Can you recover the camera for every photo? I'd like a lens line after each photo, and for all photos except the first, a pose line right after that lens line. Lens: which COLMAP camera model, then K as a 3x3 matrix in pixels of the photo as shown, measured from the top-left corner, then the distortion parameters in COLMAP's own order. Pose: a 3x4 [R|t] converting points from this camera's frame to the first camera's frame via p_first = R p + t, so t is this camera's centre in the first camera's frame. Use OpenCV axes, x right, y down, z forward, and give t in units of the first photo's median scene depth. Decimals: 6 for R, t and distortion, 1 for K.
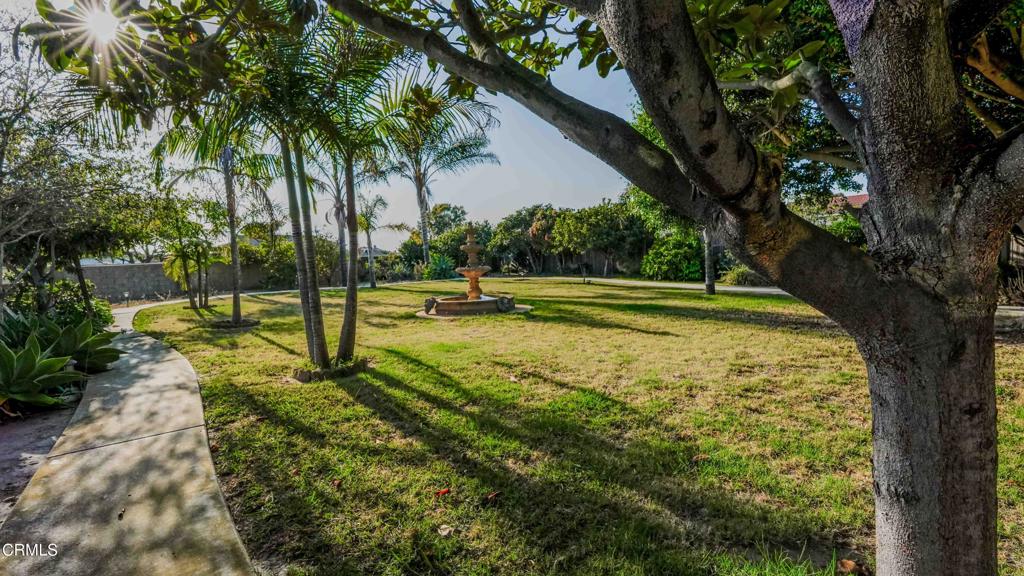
lens RADIAL K [[452.1, 0, 512.0], [0, 452.1, 288.0], [0, 0, 1]] dist [-0.000425, -0.000112]
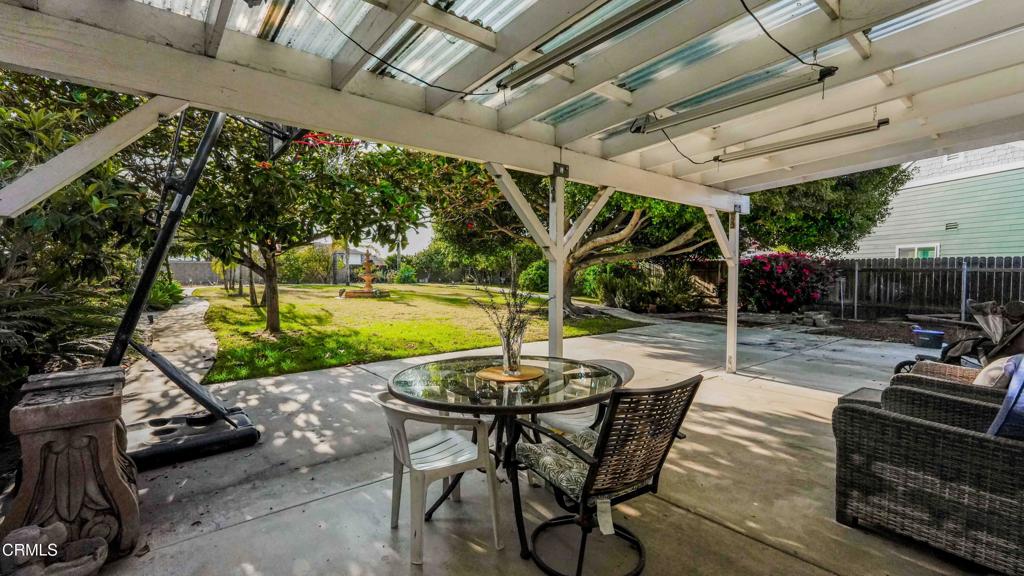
lens RADIAL K [[452.1, 0, 512.0], [0, 452.1, 288.0], [0, 0, 1]] dist [-0.000425, -0.000112]
pose [[0.993920, 0.053525, -0.096217, 0.602262], [-0.056407, 0.998030, -0.027484, 0.027676], [0.094557, 0.032744, 0.994981, -0.677390]]
